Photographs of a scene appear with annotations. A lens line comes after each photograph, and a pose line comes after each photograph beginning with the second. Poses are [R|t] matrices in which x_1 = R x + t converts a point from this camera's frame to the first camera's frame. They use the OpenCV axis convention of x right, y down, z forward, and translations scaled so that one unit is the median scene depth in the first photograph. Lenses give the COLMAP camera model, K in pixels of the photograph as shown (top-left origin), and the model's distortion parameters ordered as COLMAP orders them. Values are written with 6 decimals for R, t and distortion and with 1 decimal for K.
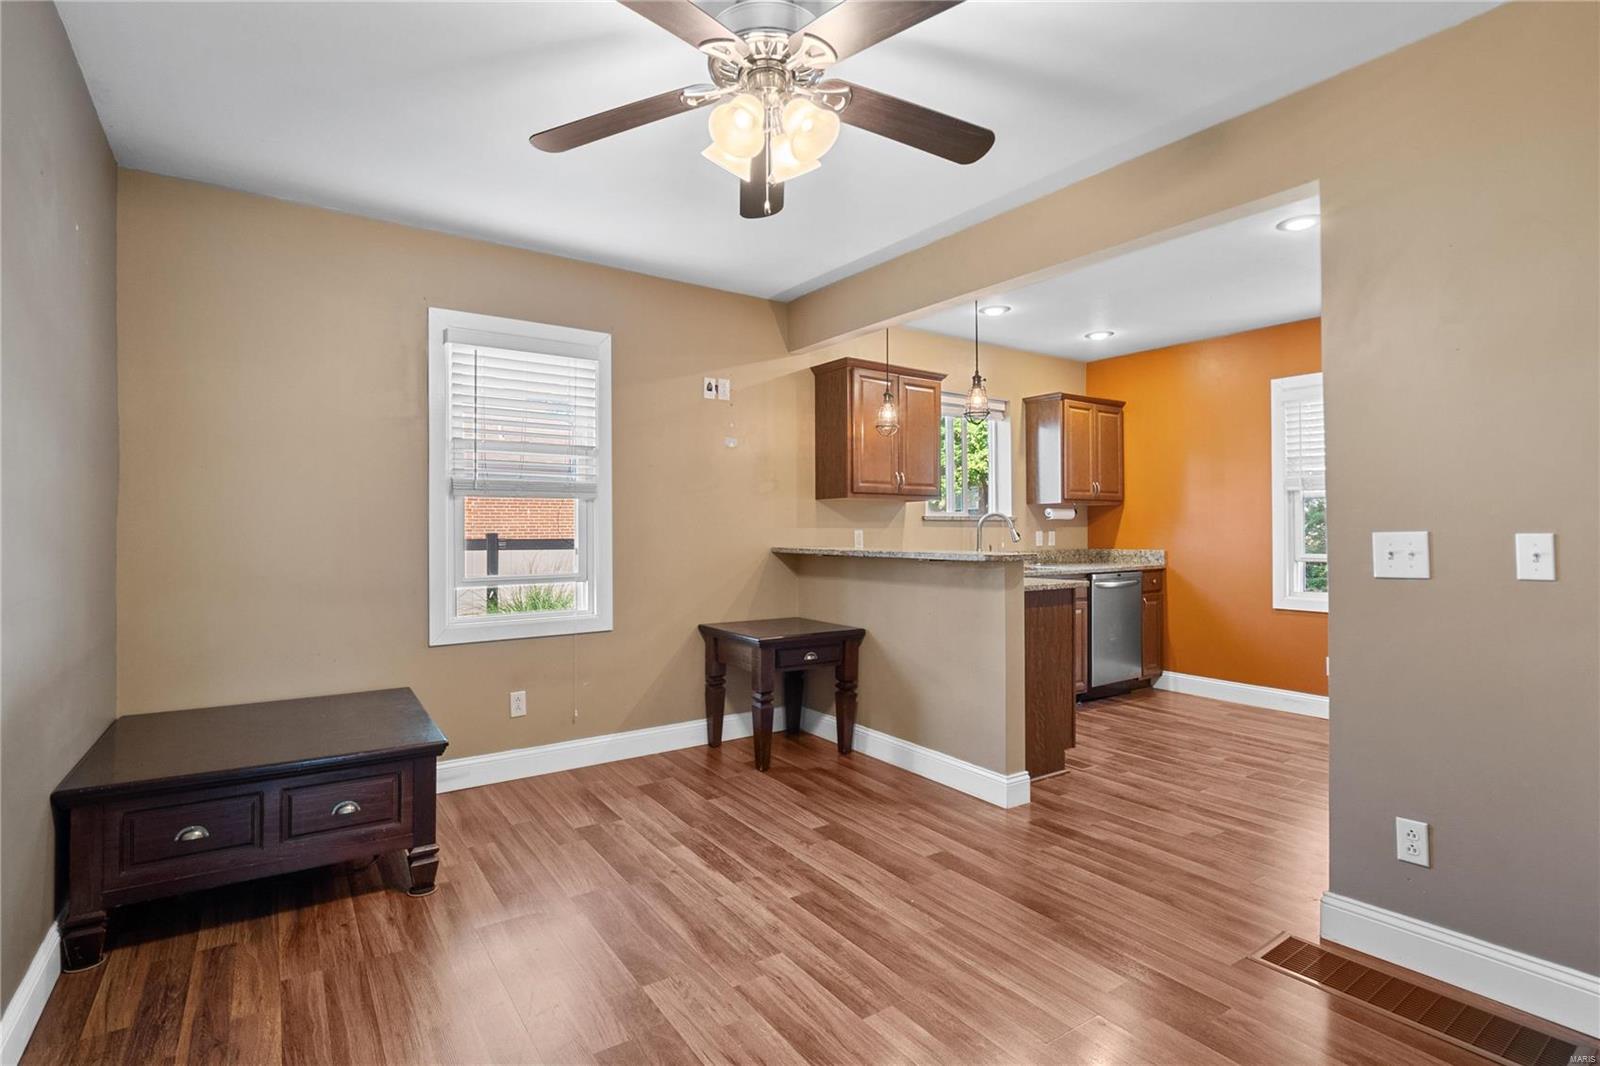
lens RADIAL K [[765.2, 0, 790.7], [0, 765.2, 513.8], [0, 0, 1]] dist [-0.011880, -0.000570]
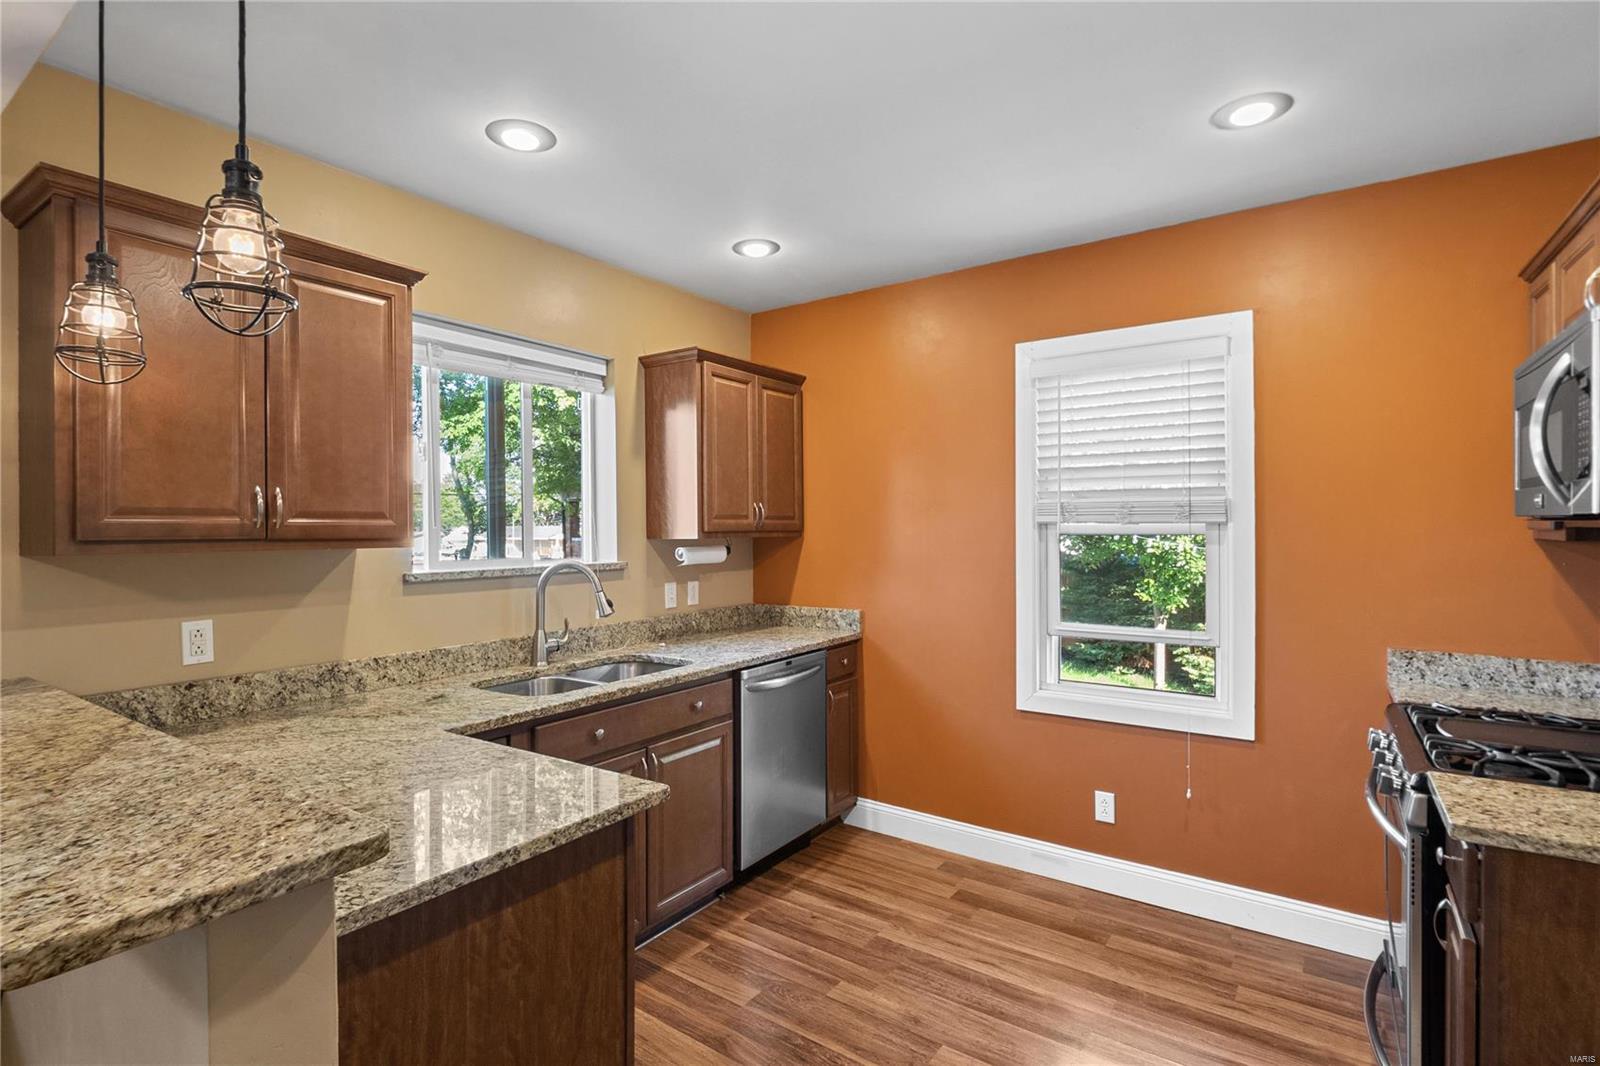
lens RADIAL K [[765.2, 0, 797.6], [0, 765.2, 527.8], [0, 0, 1]] dist [-0.011880, -0.000570]
pose [[0.934231, -0.005874, 0.356619, 0.212406], [-0.000084, 0.999861, 0.016688, -0.031710], [-0.356667, -0.015621, 0.934101, 0.420238]]
